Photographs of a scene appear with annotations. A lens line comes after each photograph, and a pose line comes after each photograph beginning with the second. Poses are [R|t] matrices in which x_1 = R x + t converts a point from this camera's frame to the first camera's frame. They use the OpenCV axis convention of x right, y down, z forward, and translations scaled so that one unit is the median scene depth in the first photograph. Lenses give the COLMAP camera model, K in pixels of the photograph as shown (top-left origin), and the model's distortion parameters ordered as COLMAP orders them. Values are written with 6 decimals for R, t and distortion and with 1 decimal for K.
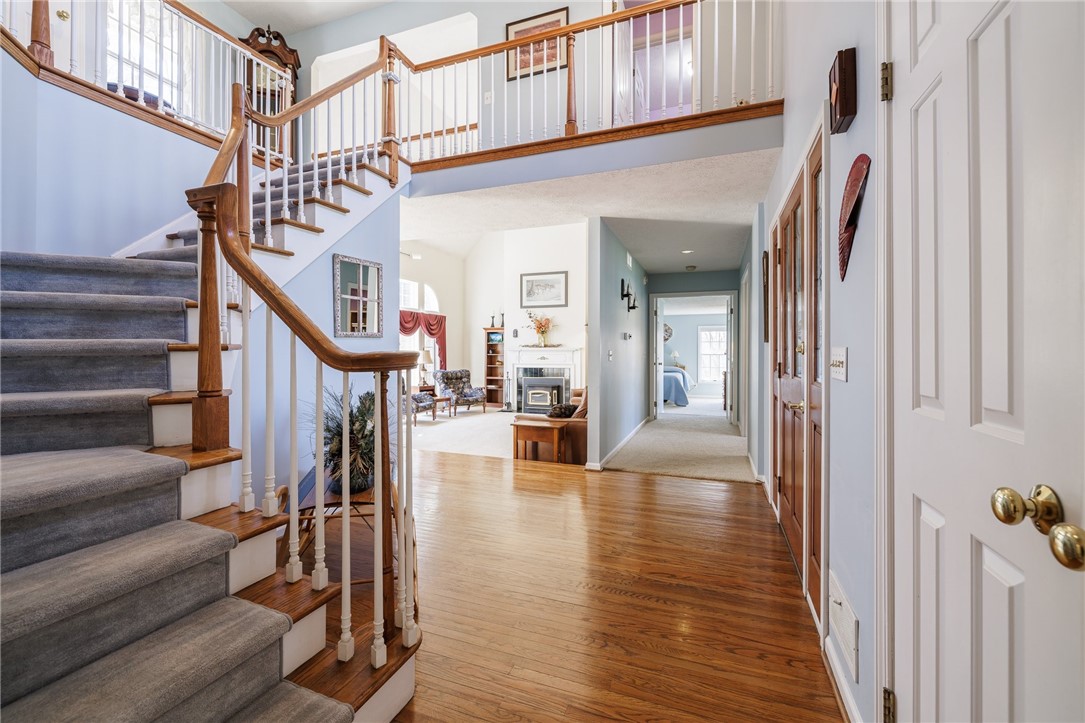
lens RADIAL K [[458.3, 0, 544.9], [0, 458.3, 351.9], [0, 0, 1]] dist [-0.003647, 0.000010]
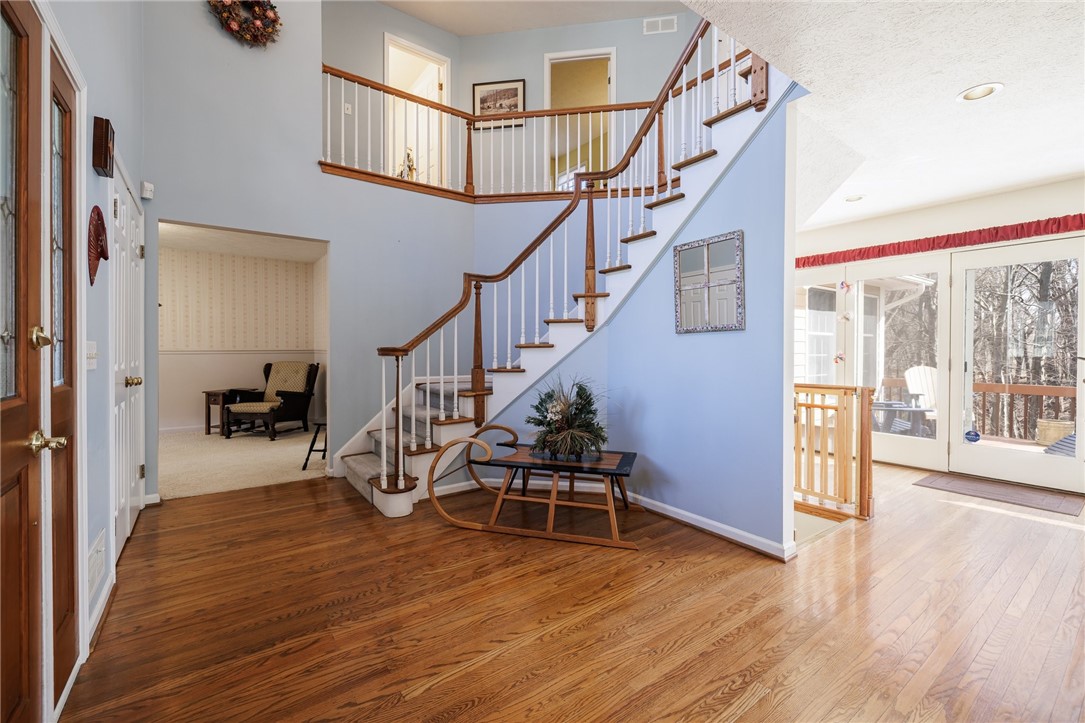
lens RADIAL K [[458.3, 0, 539.4], [0, 458.3, 352.6], [0, 0, 1]] dist [-0.003647, 0.000010]
pose [[-0.554085, -0.001111, -0.832459, 0.649379], [-0.010252, 0.999932, 0.005490, 0.007097], [0.832397, 0.011577, -0.554059, 1.705827]]
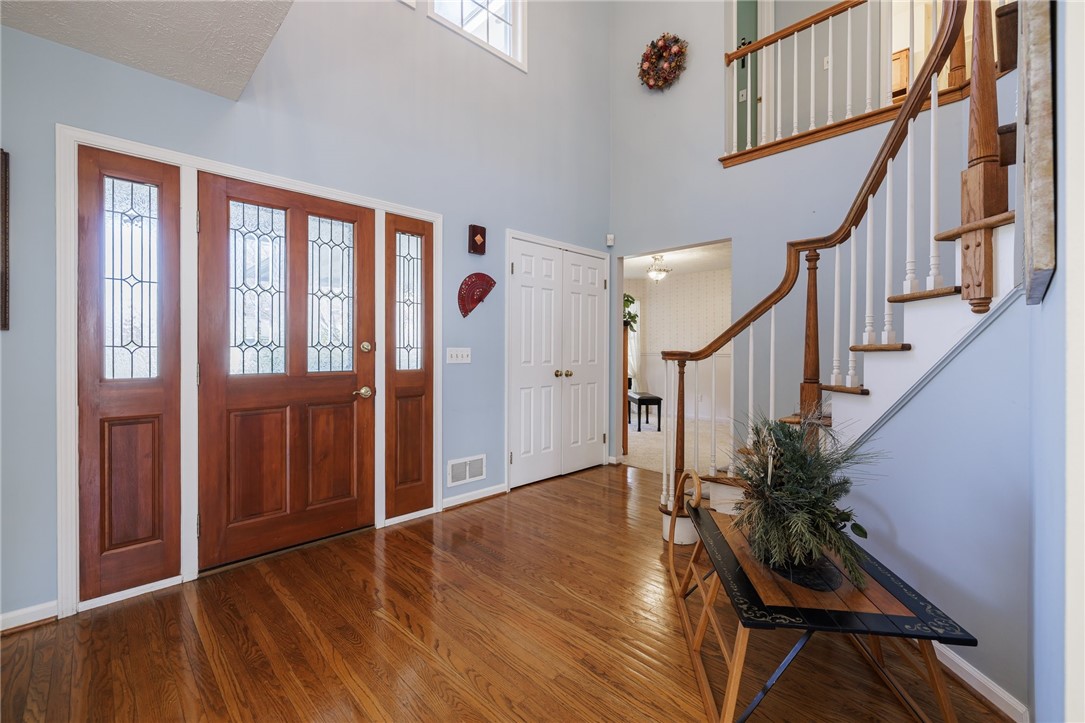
lens RADIAL K [[458.3, 0, 543.4], [0, 458.3, 353.4], [0, 0, 1]] dist [-0.003647, 0.000010]
pose [[-0.901917, -0.008569, 0.431824, -0.401966], [-0.003018, 0.999904, 0.013538, -0.005718], [-0.431899, 0.010907, -0.901856, 1.836640]]
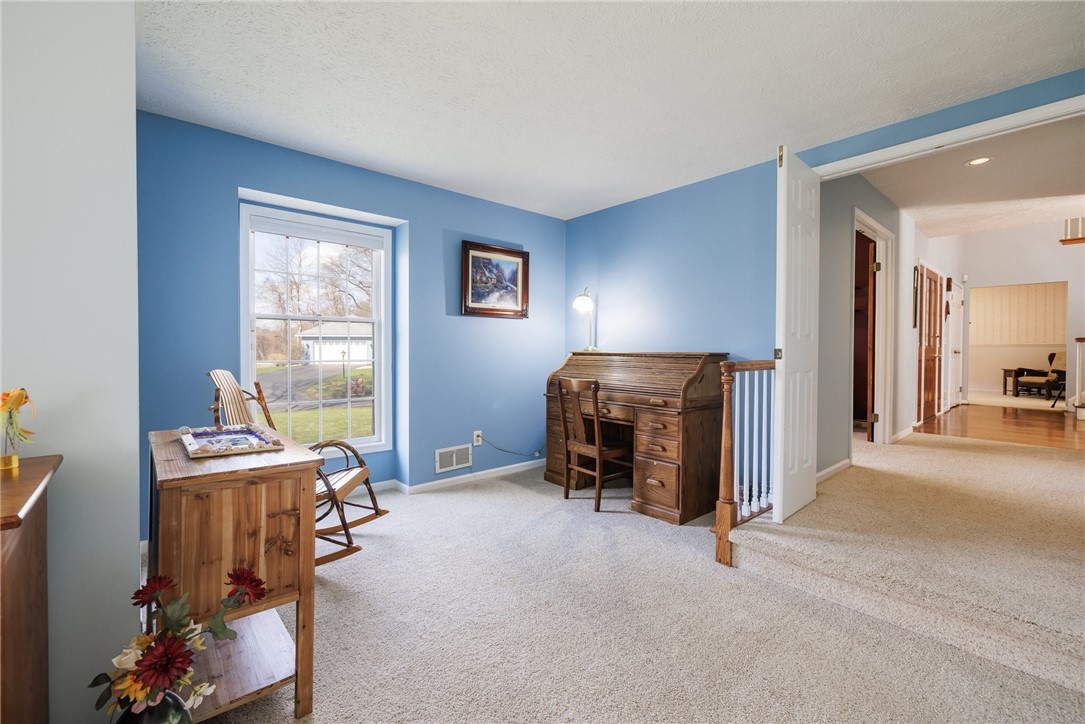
lens RADIAL K [[458.3, 0, 539.3], [0, 458.3, 356.2], [0, 0, 1]] dist [-0.003647, 0.000010]
pose [[-0.878642, -0.017297, 0.477167, 1.313700], [-0.008457, 0.999751, 0.020668, 0.082974], [-0.477406, 0.014124, -0.878570, 4.469927]]
